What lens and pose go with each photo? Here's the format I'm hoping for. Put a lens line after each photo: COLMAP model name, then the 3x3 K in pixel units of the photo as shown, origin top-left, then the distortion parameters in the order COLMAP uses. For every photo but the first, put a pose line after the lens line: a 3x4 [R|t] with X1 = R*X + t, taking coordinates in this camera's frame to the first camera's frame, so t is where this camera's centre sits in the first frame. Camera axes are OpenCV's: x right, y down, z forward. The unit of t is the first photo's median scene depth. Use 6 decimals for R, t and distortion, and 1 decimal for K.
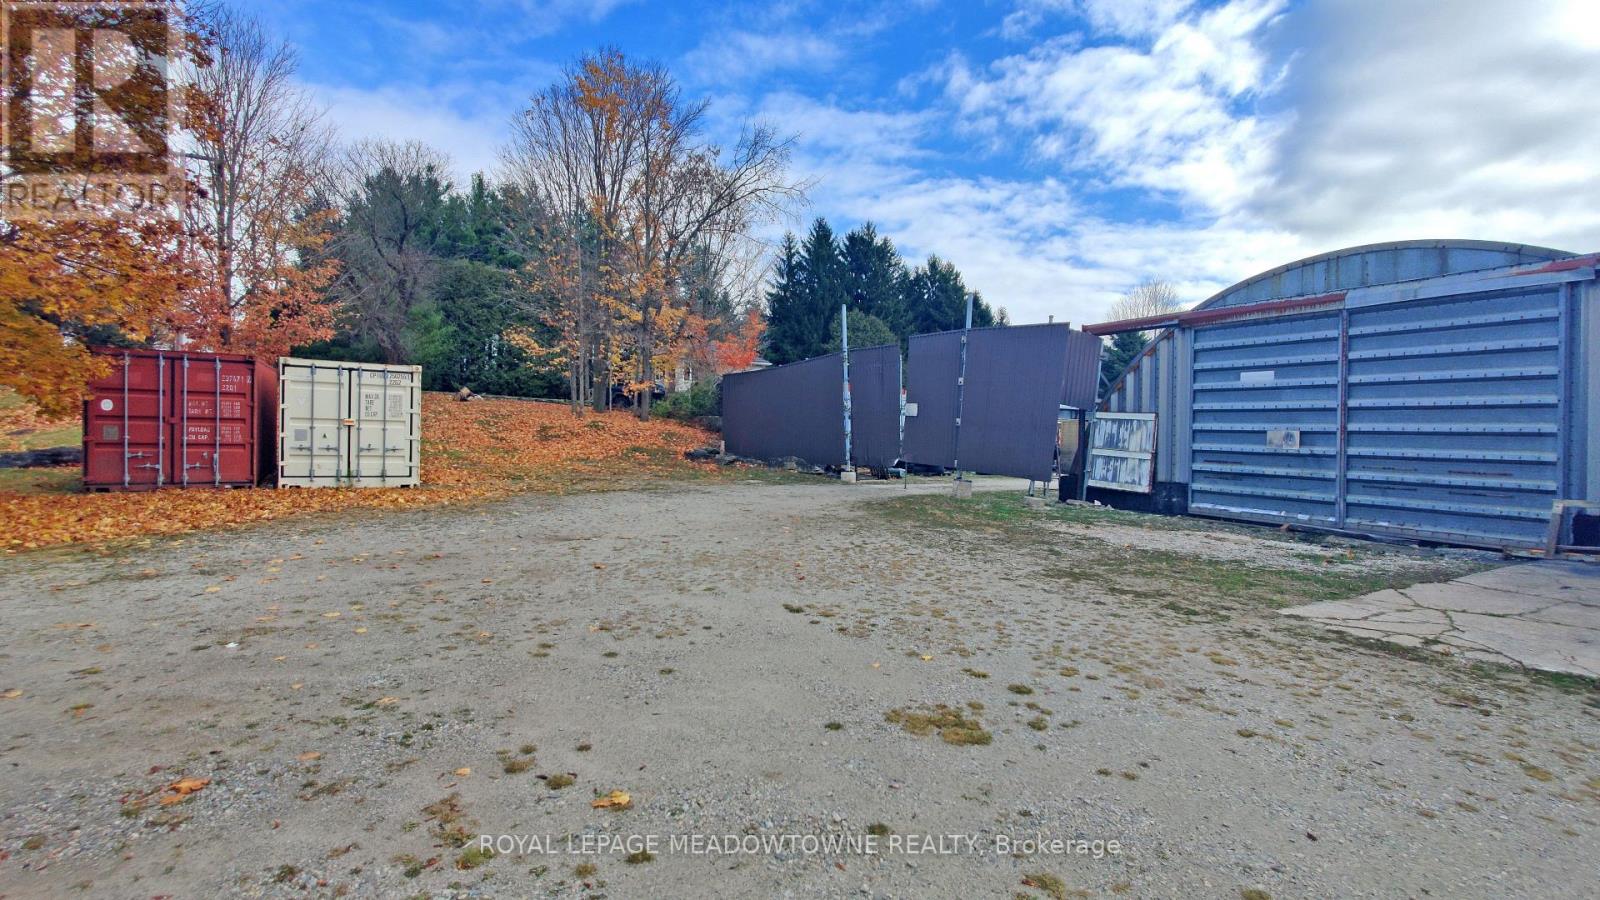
lens RADIAL K [[738.7, 0, 804.7], [0, 738.7, 434.8], [0, 0, 1]] dist [-0.000232, -0.000417]
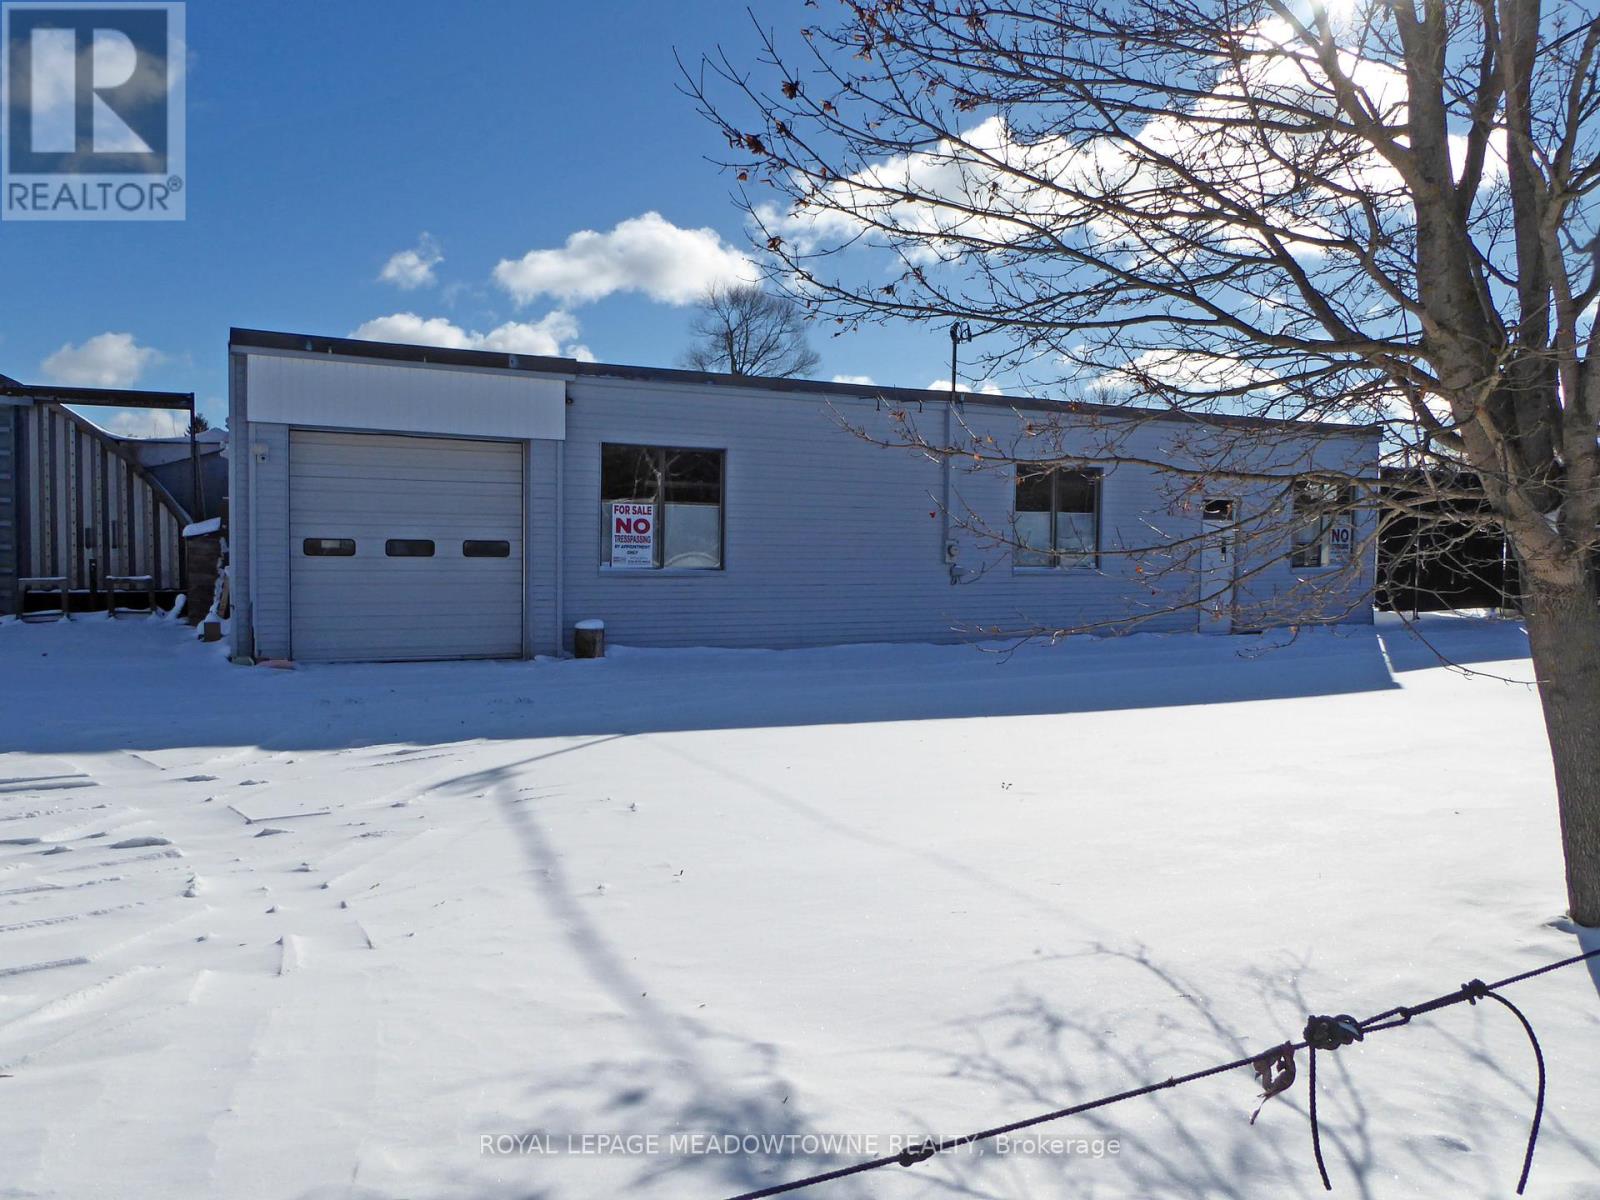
lens RADIAL K [[1136.5, 0, 818.4], [0, 1136.5, 602.2], [0, 0, 1]] dist [-0.010762, -0.006761]
pose [[0.065238, -0.076995, 0.994895, -0.597262], [-0.021561, 0.996677, 0.078546, -0.041273], [-0.997637, -0.026575, 0.063361, -0.363292]]
